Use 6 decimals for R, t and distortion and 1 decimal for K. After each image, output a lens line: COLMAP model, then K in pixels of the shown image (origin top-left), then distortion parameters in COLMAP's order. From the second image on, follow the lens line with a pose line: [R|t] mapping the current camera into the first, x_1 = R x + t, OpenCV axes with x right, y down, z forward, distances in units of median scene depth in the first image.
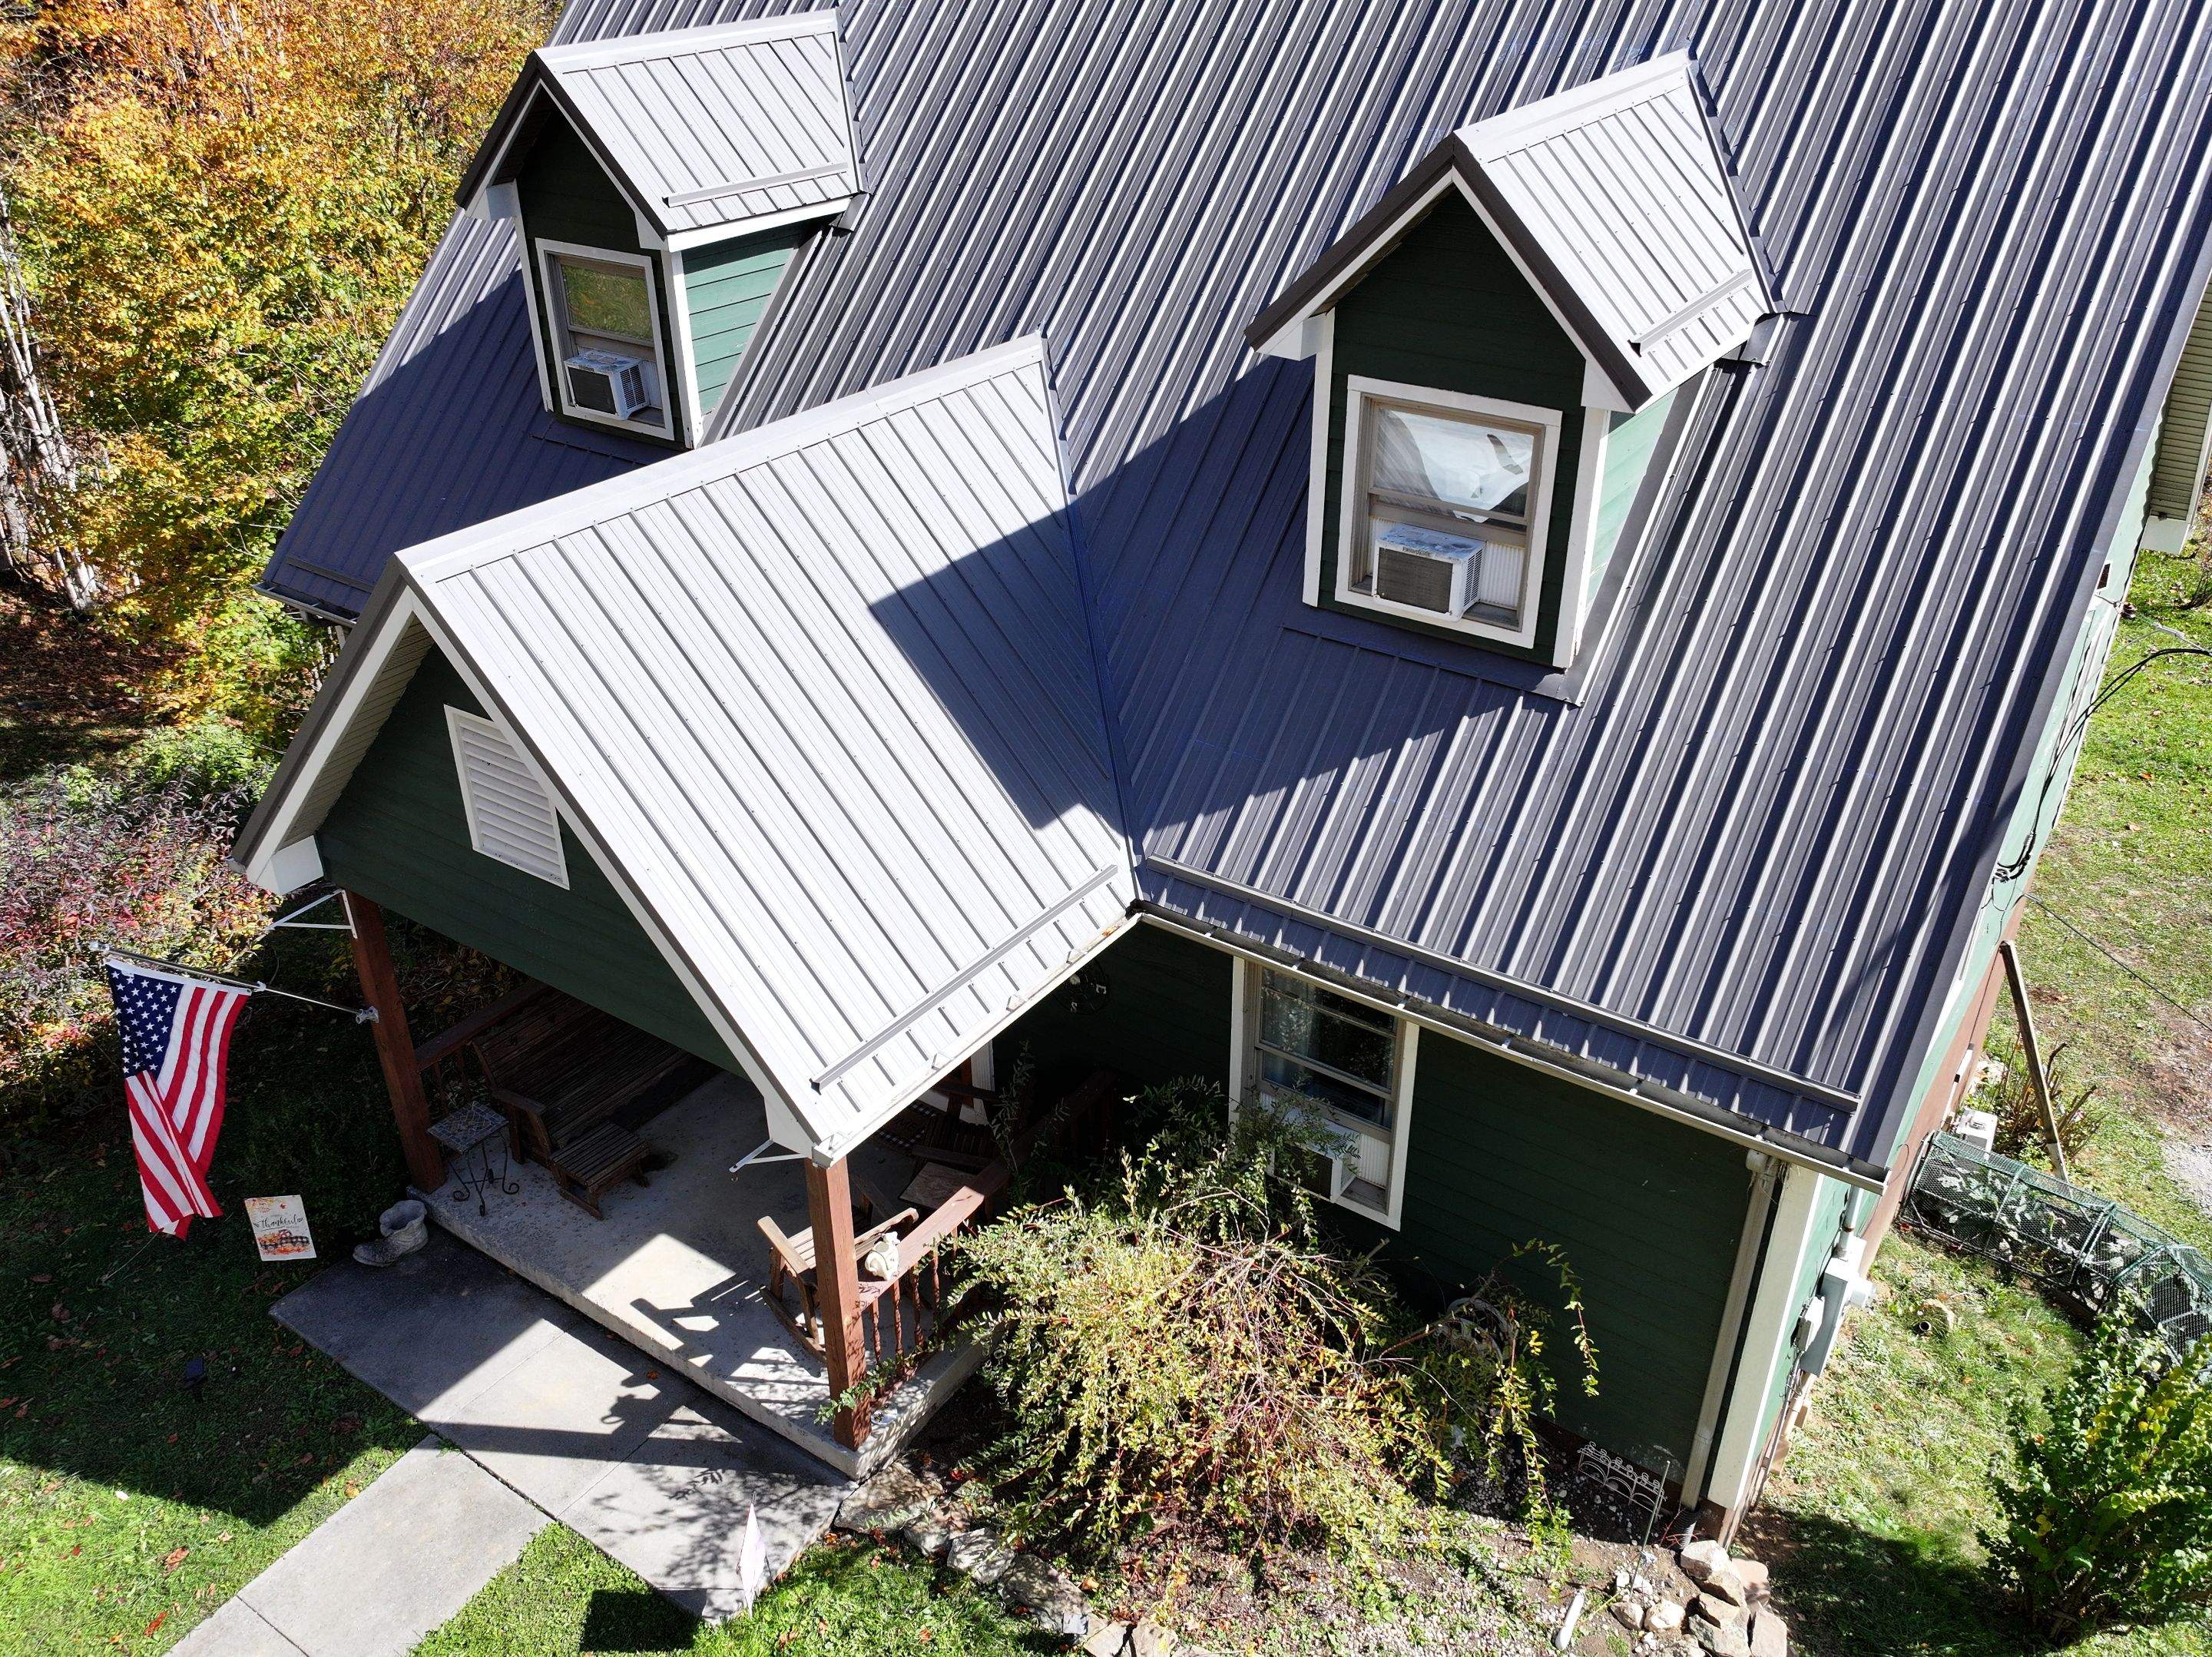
lens RADIAL K [[1756.9, 0, 1107.4], [0, 1756.9, 828.3], [0, 0, 1]] dist [0.014841, -0.014219]
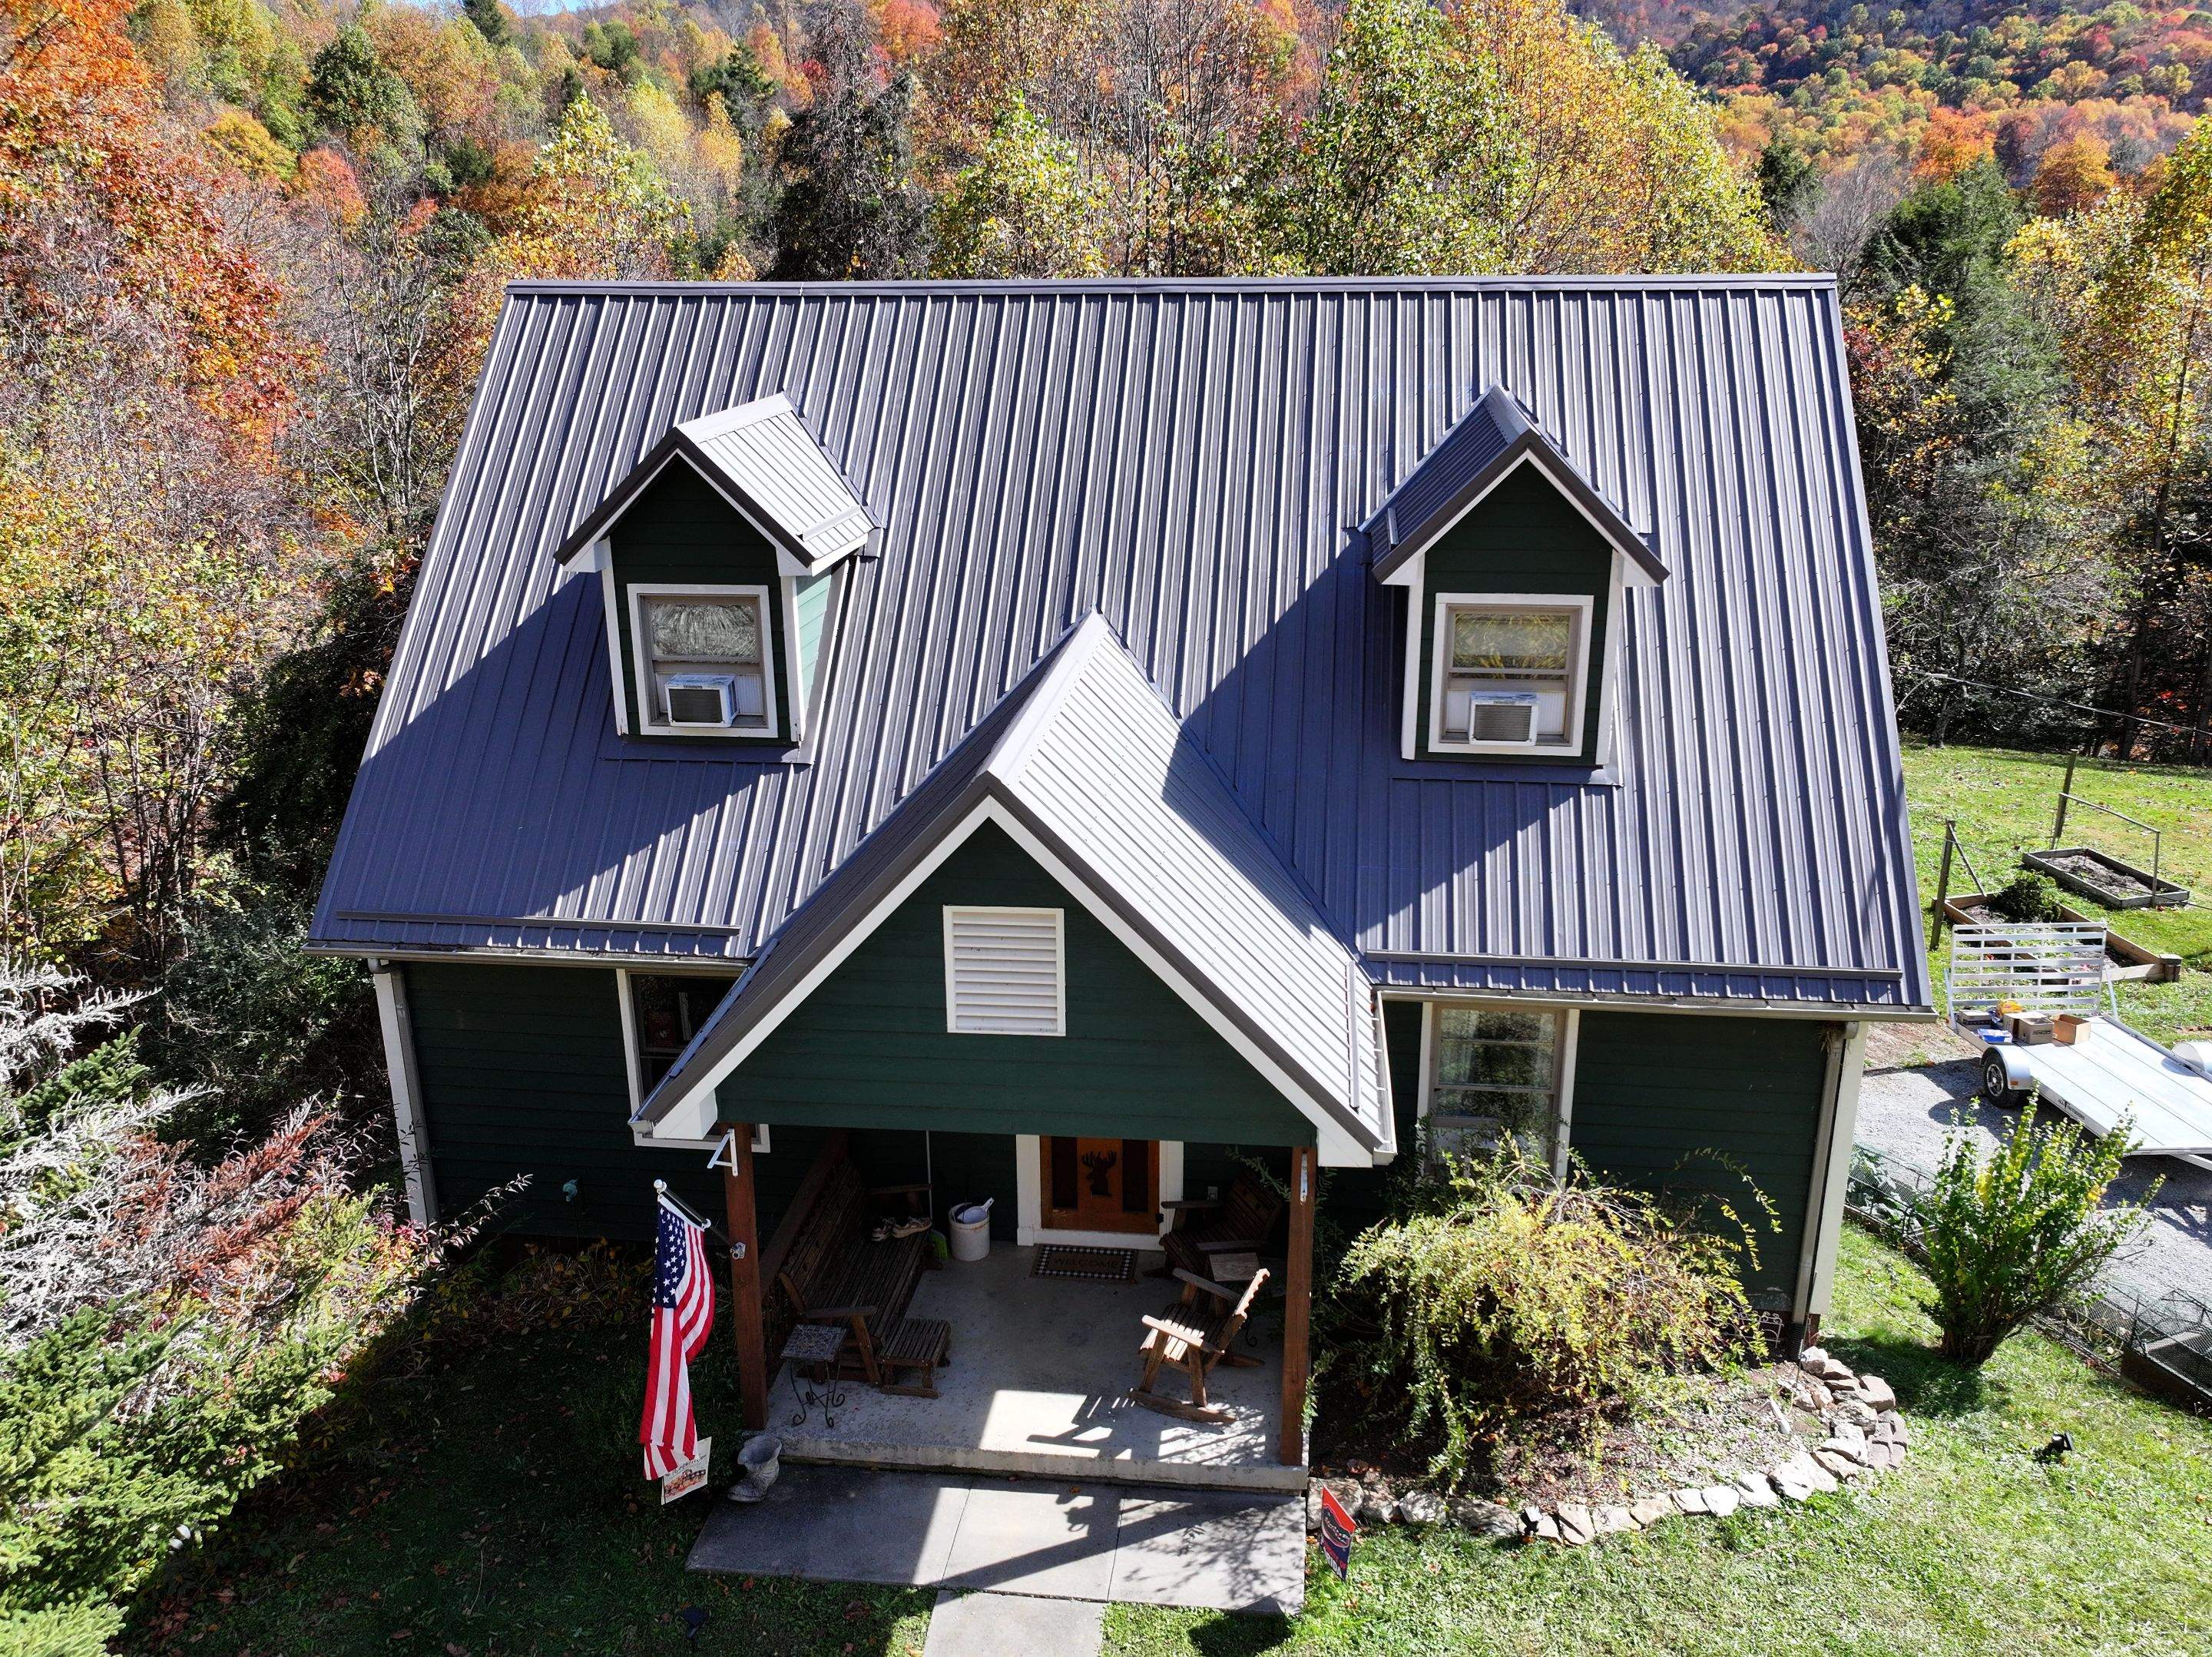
lens RADIAL K [[1756.9, 0, 1107.3], [0, 1756.9, 835.0], [0, 0, 1]] dist [0.014841, -0.014219]
pose [[0.882278, -0.148659, 0.446638, -0.745683], [0.236158, 0.960564, -0.146787, 0.081486], [-0.407204, 0.234984, 0.882592, -0.125538]]
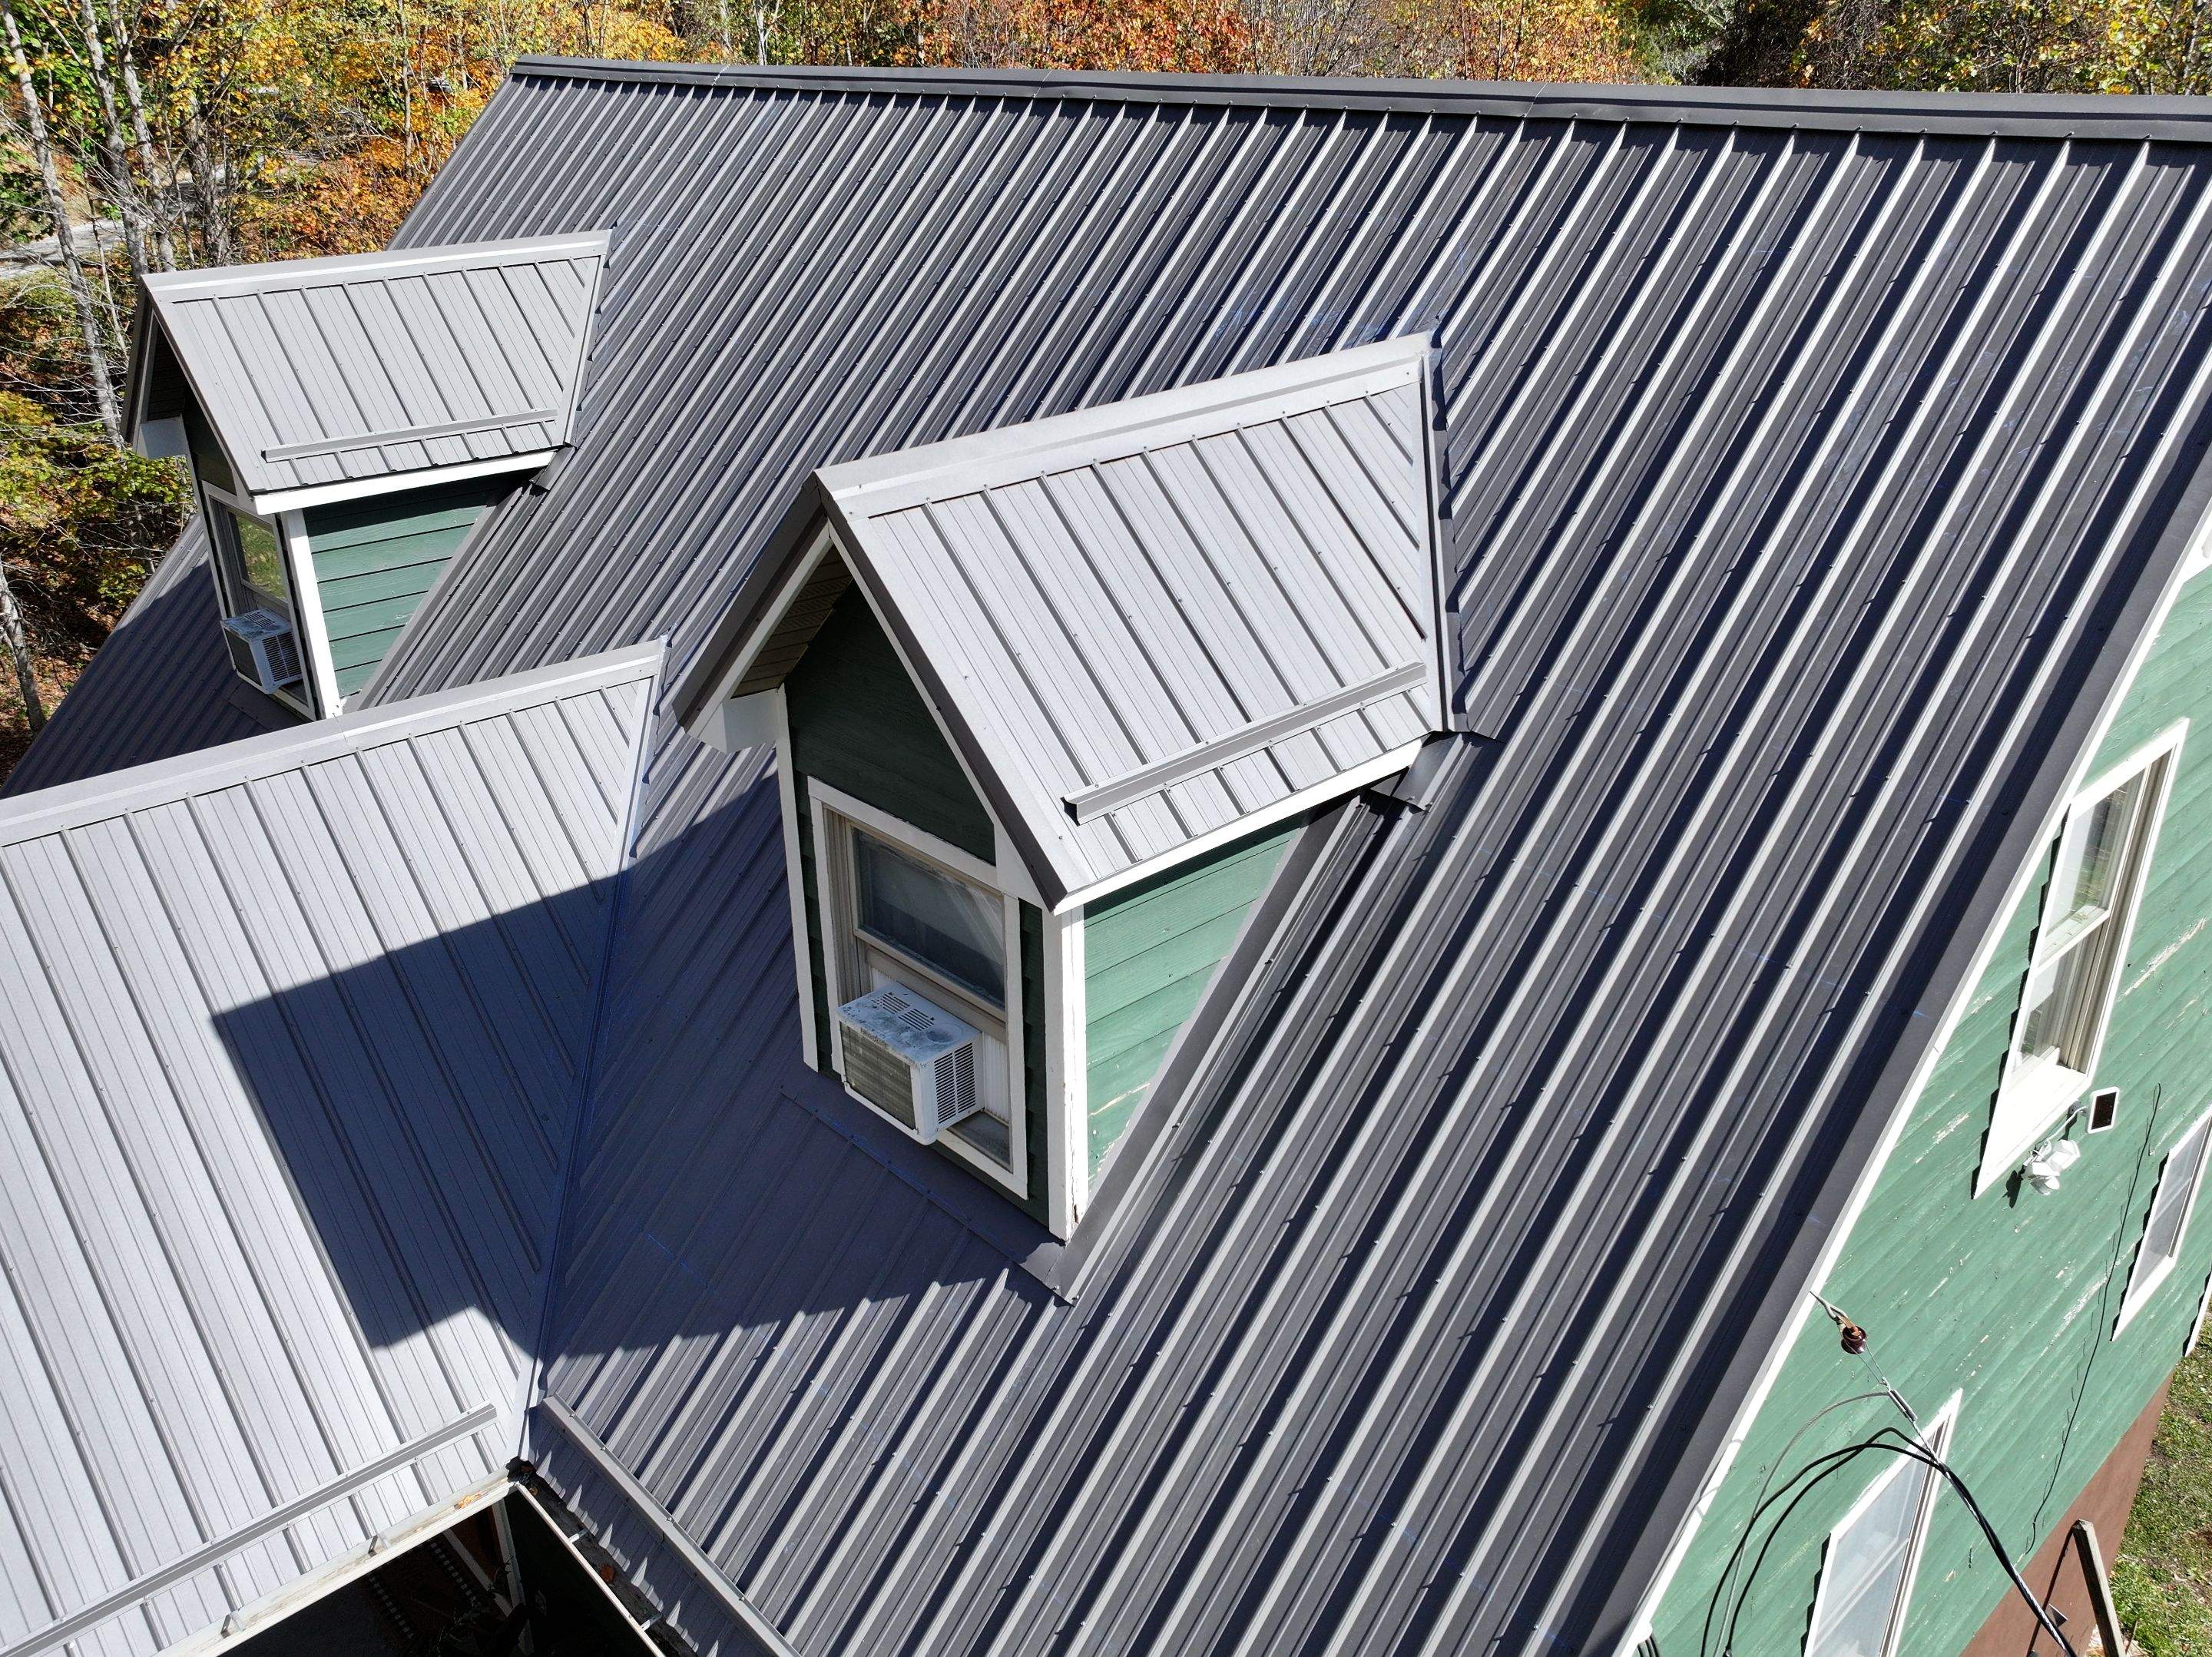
lens RADIAL K [[1756.9, 0, 1101.7], [0, 1756.9, 822.1], [0, 0, 1]] dist [0.014841, -0.014219]
pose [[0.977850, 0.087664, -0.190064, 0.365912], [-0.104621, 0.991201, -0.081084, -0.184208], [0.181283, 0.099173, 0.978418, 0.318339]]
